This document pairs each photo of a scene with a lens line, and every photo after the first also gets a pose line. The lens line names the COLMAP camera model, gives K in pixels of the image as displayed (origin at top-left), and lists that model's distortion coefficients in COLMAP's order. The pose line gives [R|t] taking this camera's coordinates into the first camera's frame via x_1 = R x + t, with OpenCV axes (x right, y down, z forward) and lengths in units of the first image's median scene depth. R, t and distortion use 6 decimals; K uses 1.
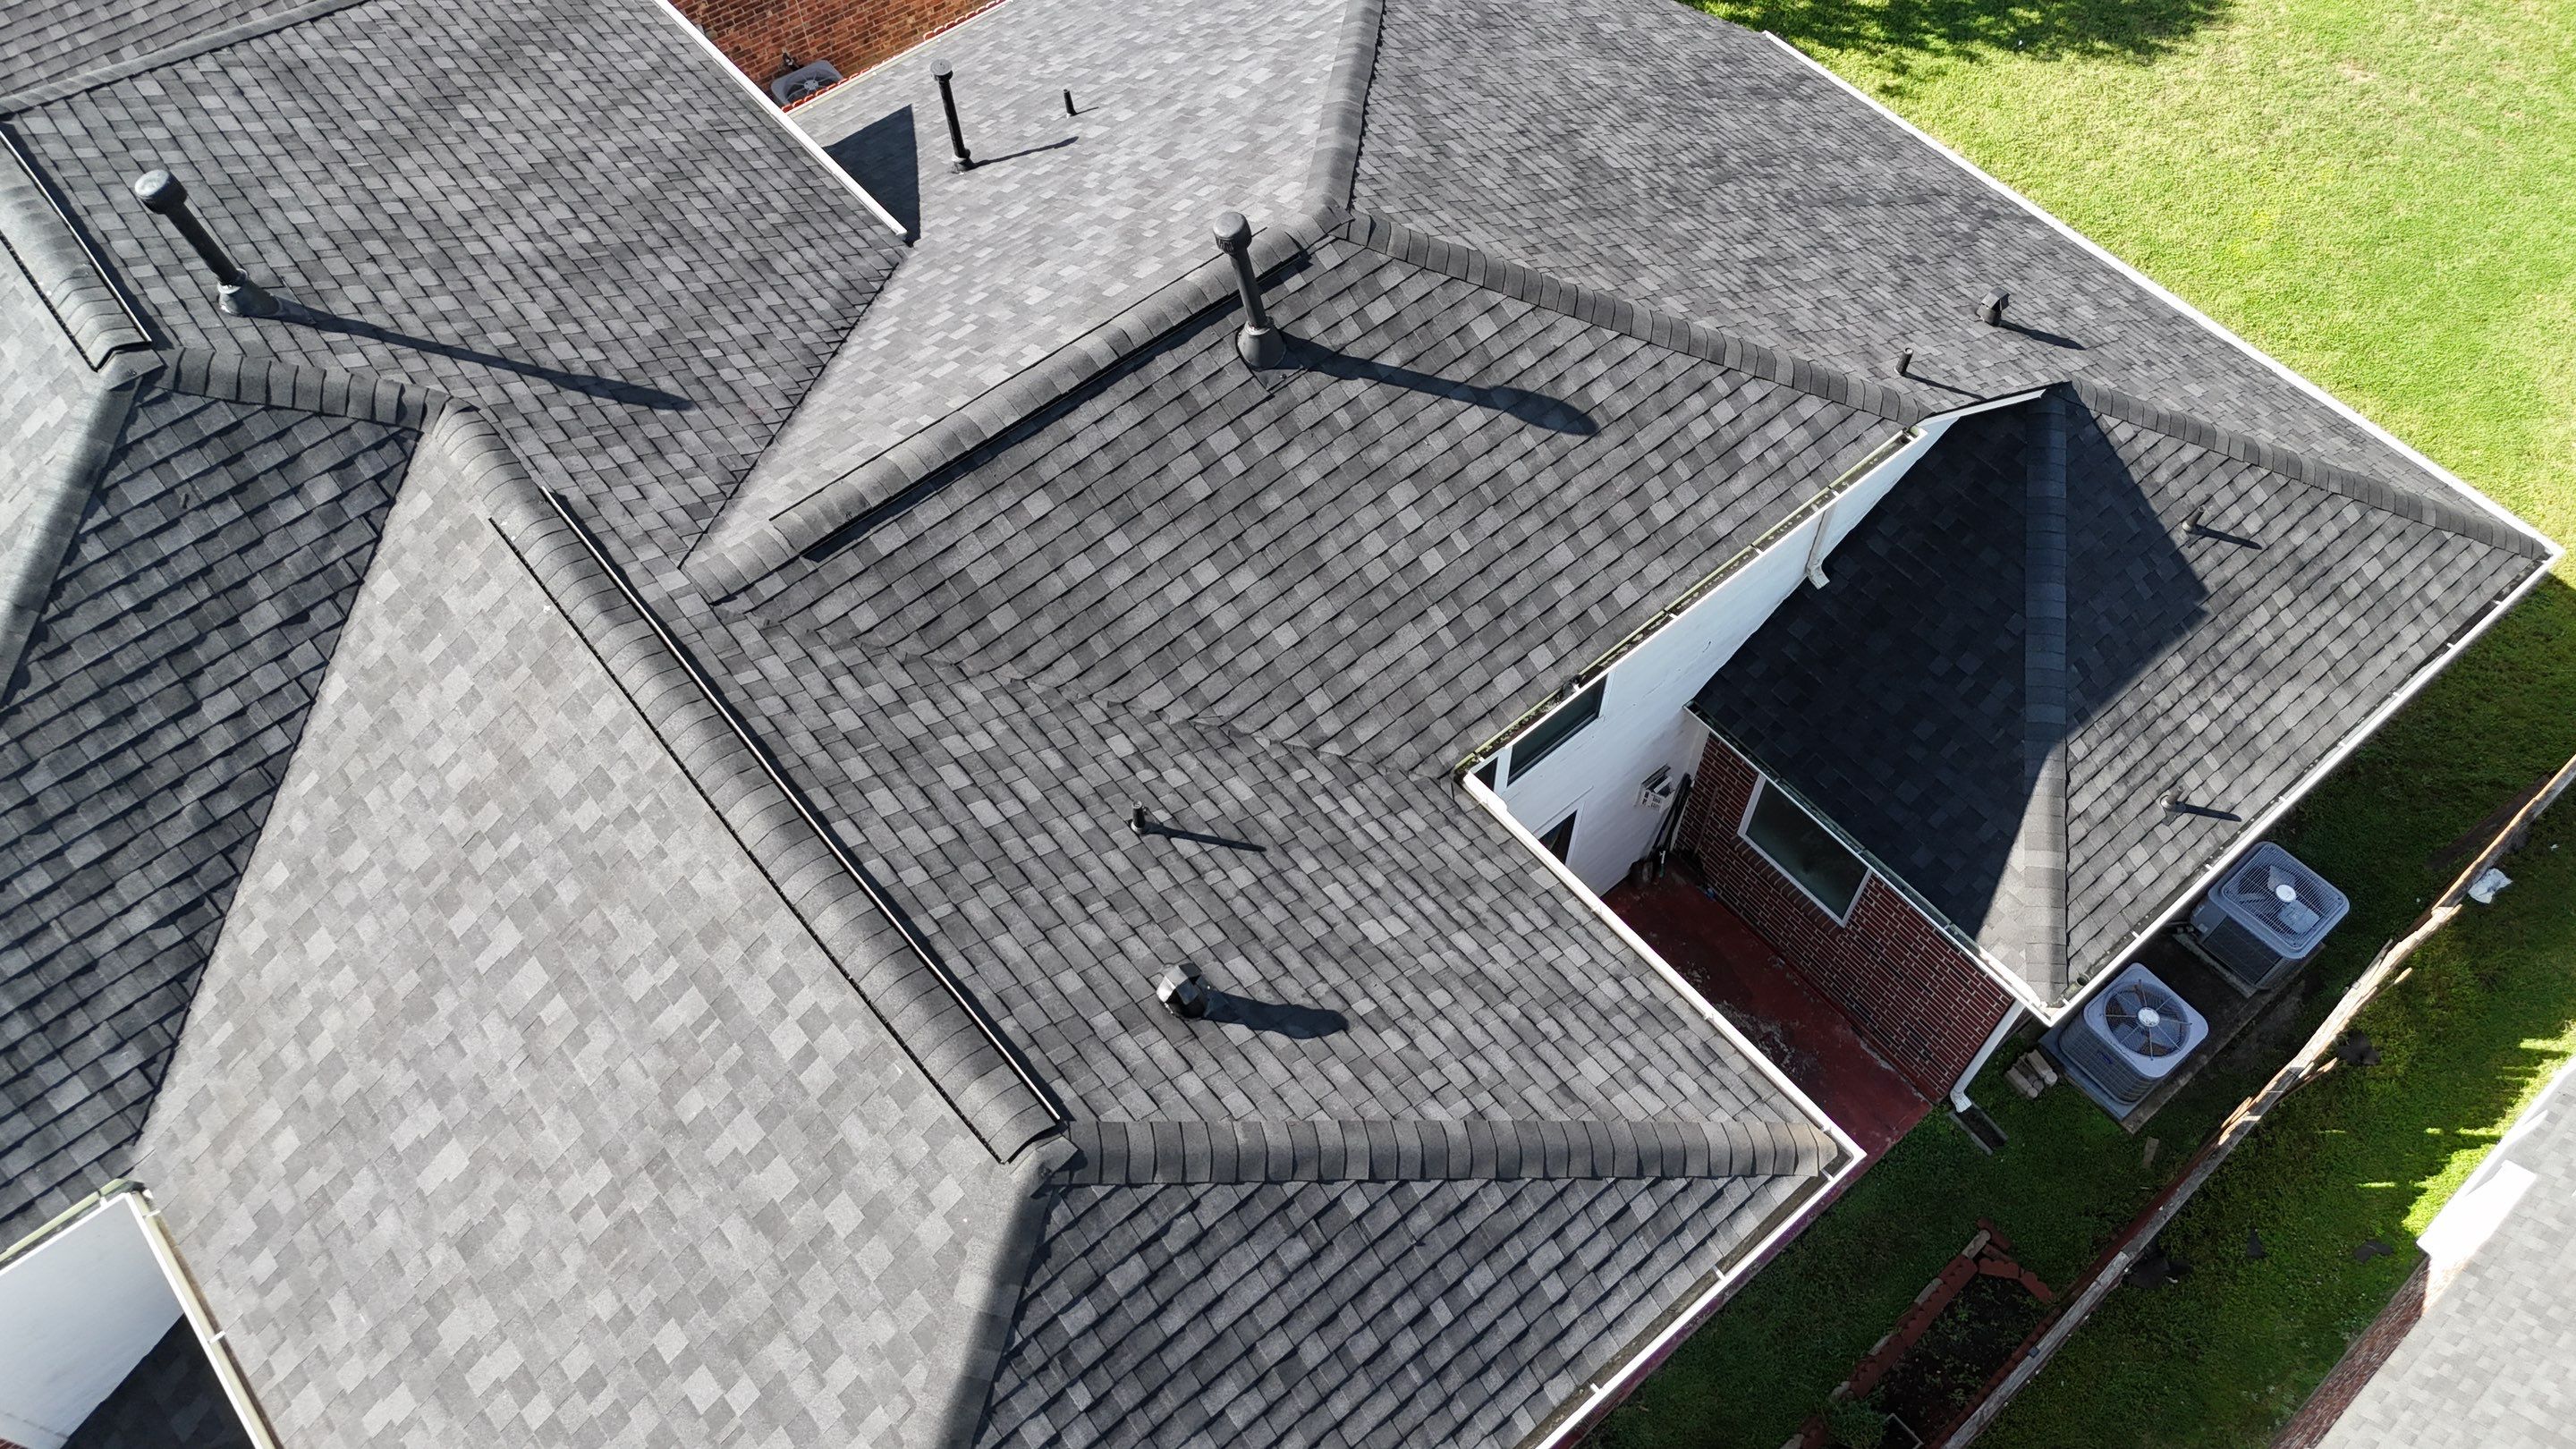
lens RADIAL K [[1871.5, 0, 1289.6], [0, 1871.5, 730.7], [0, 0, 1]] dist [0.079699, -0.079051]
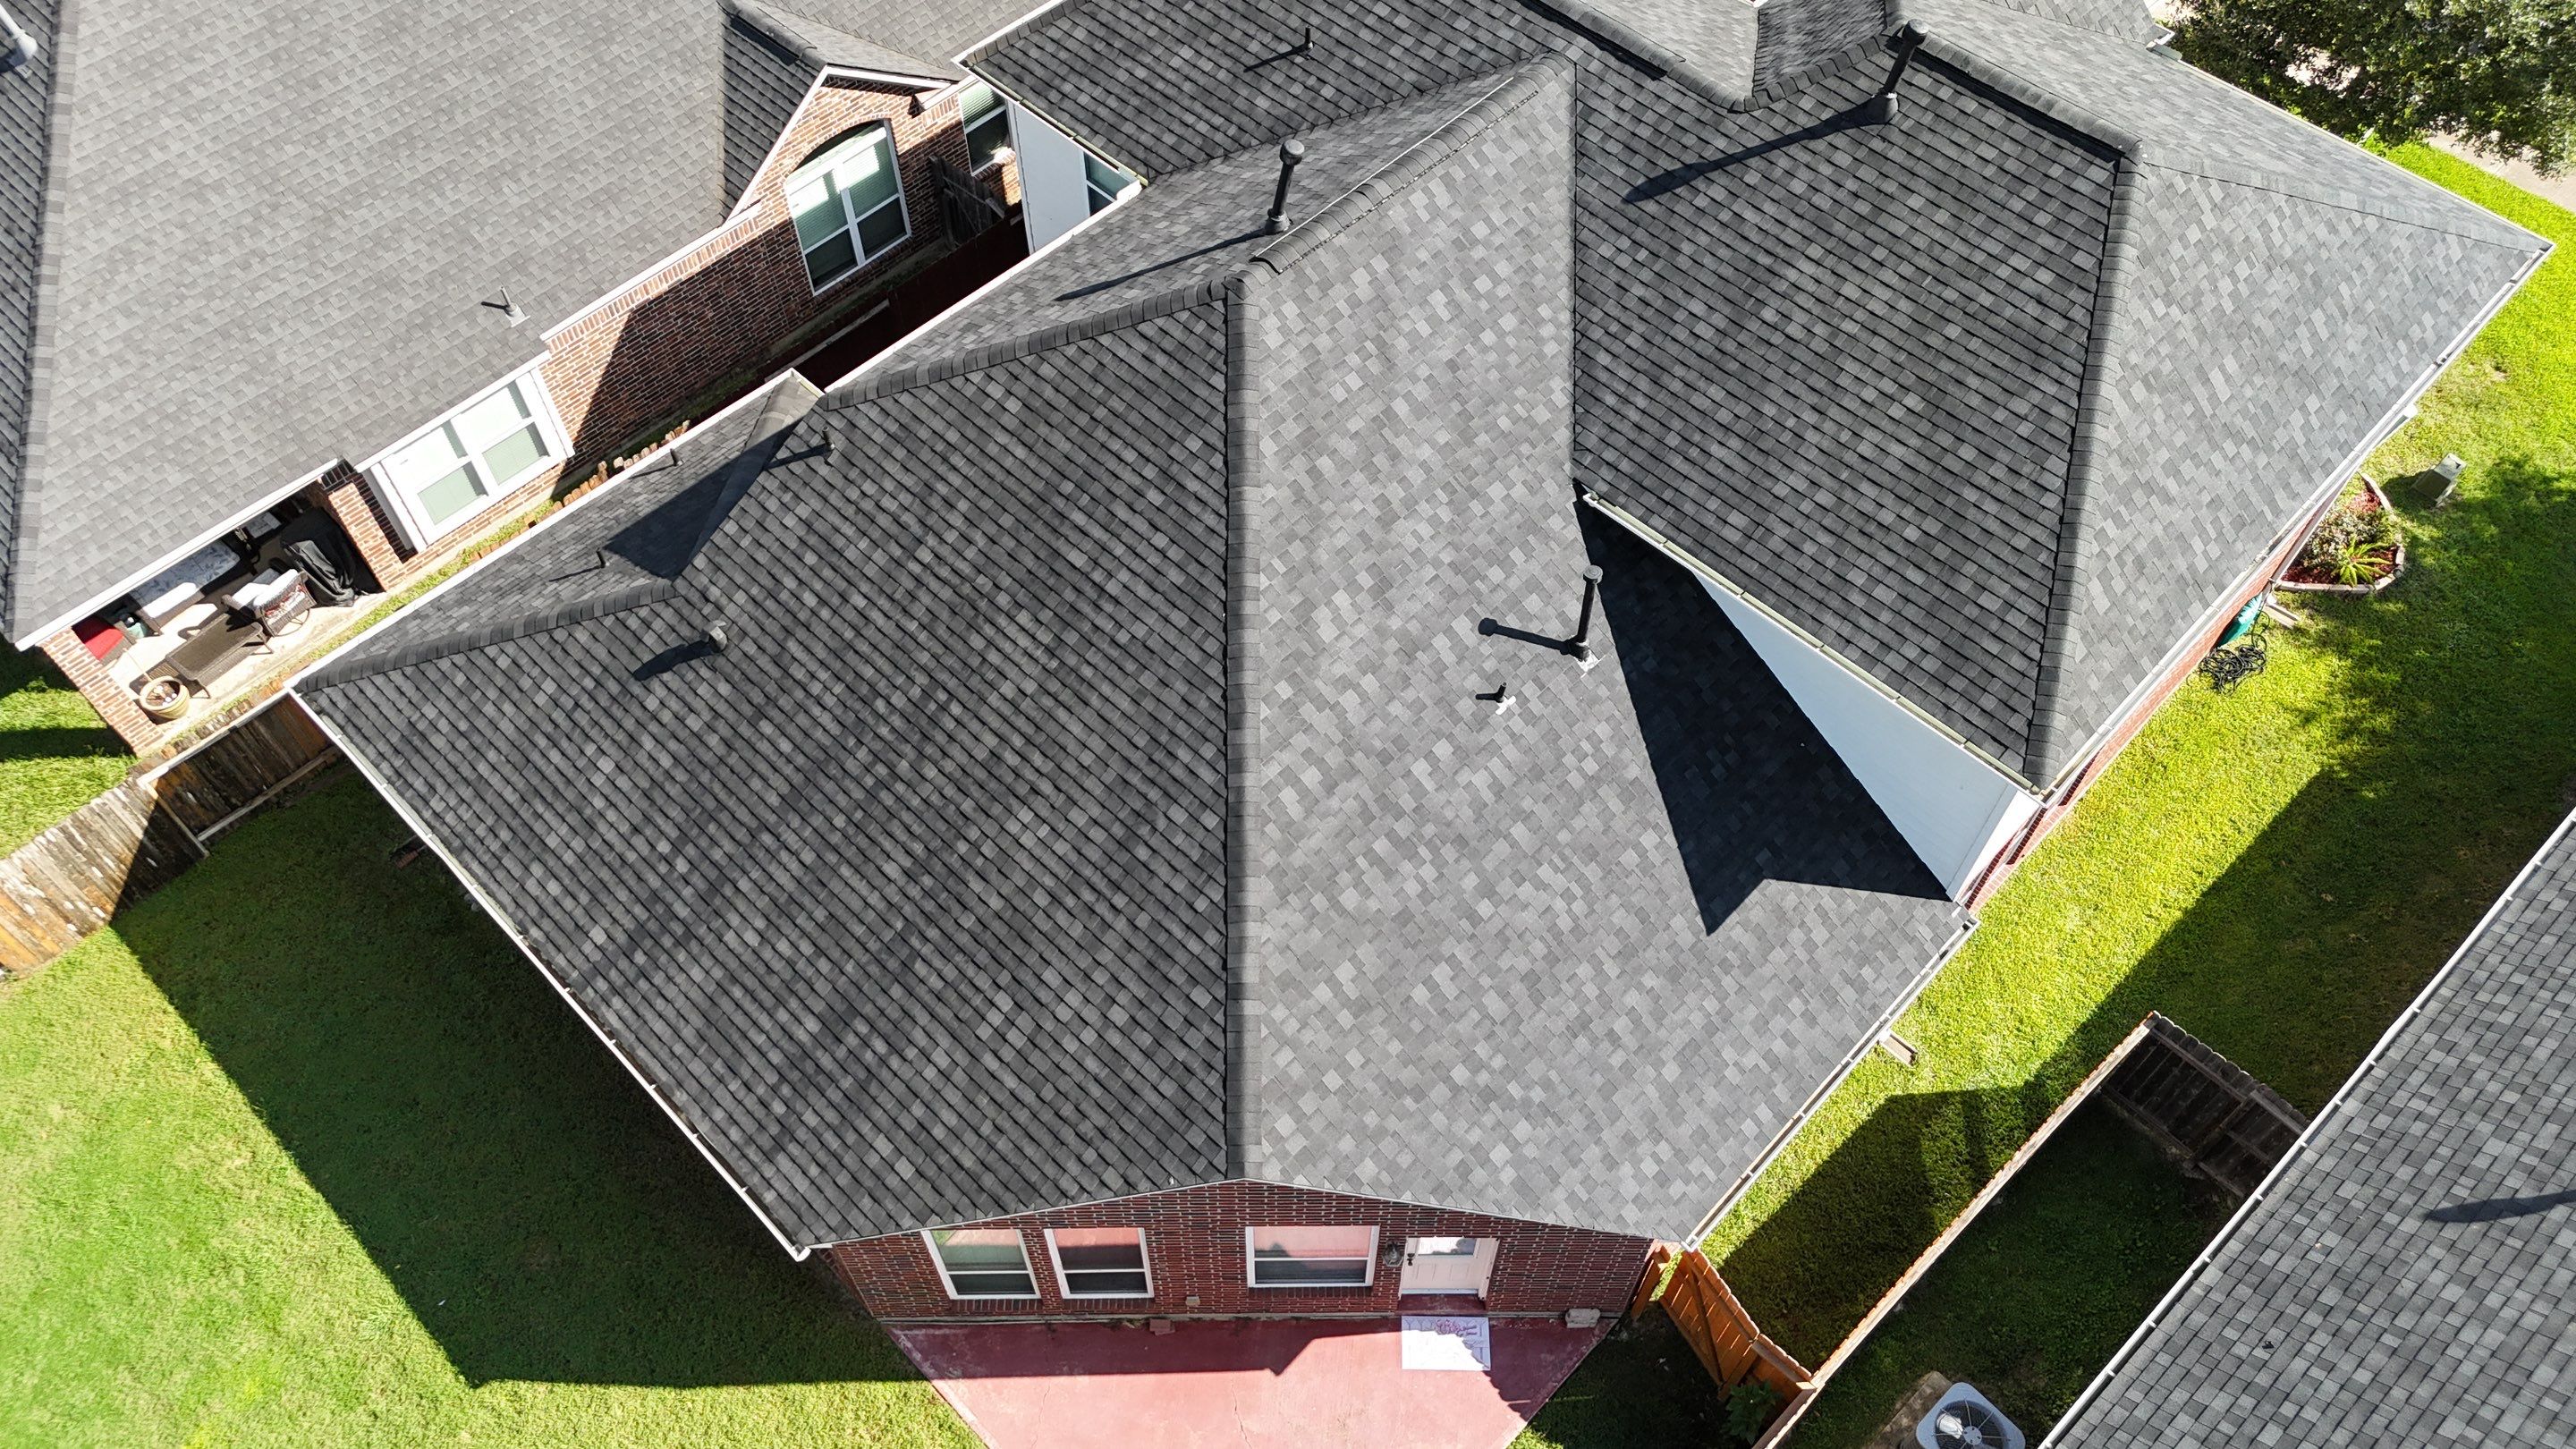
lens RADIAL K [[1894.7, 0, 1292.8], [0, 1894.7, 725.2], [0, 0, 1]] dist [0.103560, -0.128291]
pose [[-0.994893, 0.087532, -0.050264, 0.094942], [-0.080739, -0.391268, 0.916728, -1.985554], [0.060577, 0.916105, 0.396337, 0.827457]]
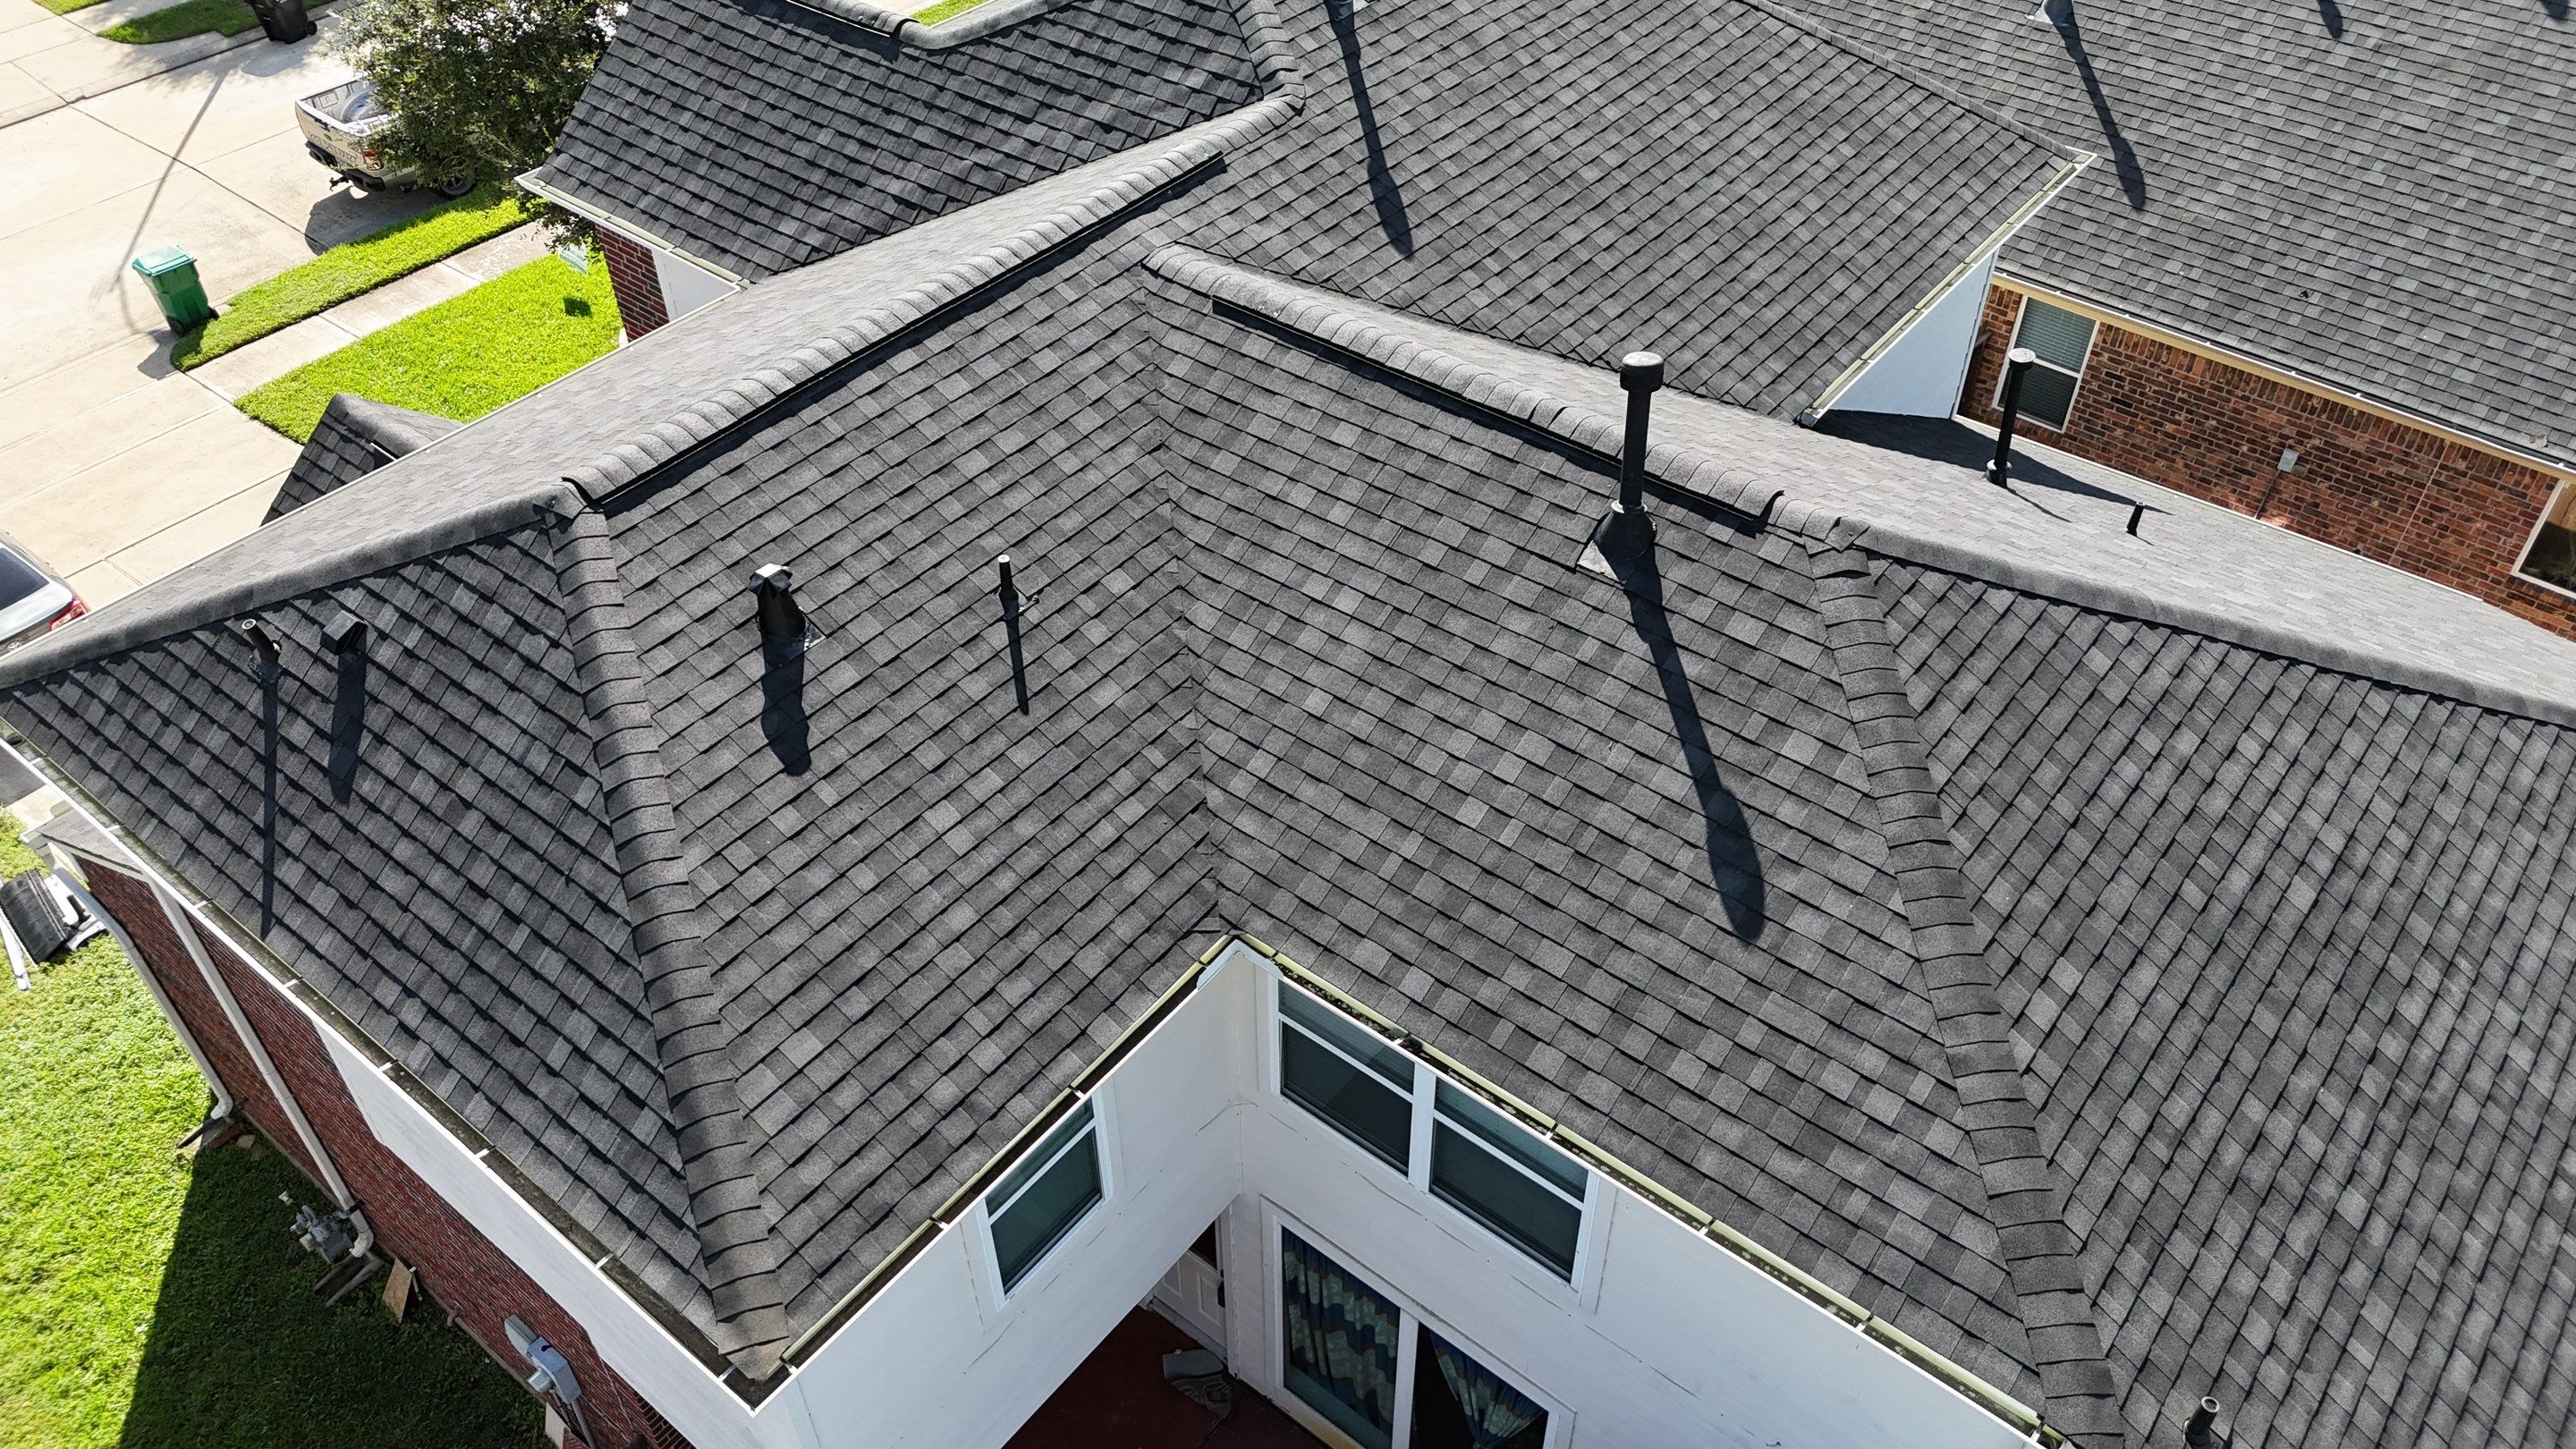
lens RADIAL K [[1883.4, 0, 1293.4], [0, 1883.4, 734.4], [0, 0, 1]] dist [0.079762, -0.072812]
pose [[0.200127, 0.672396, -0.712624, 0.684211], [-0.826412, 0.506548, 0.245871, -0.269965], [0.526301, 0.539715, 0.657050, 0.450295]]
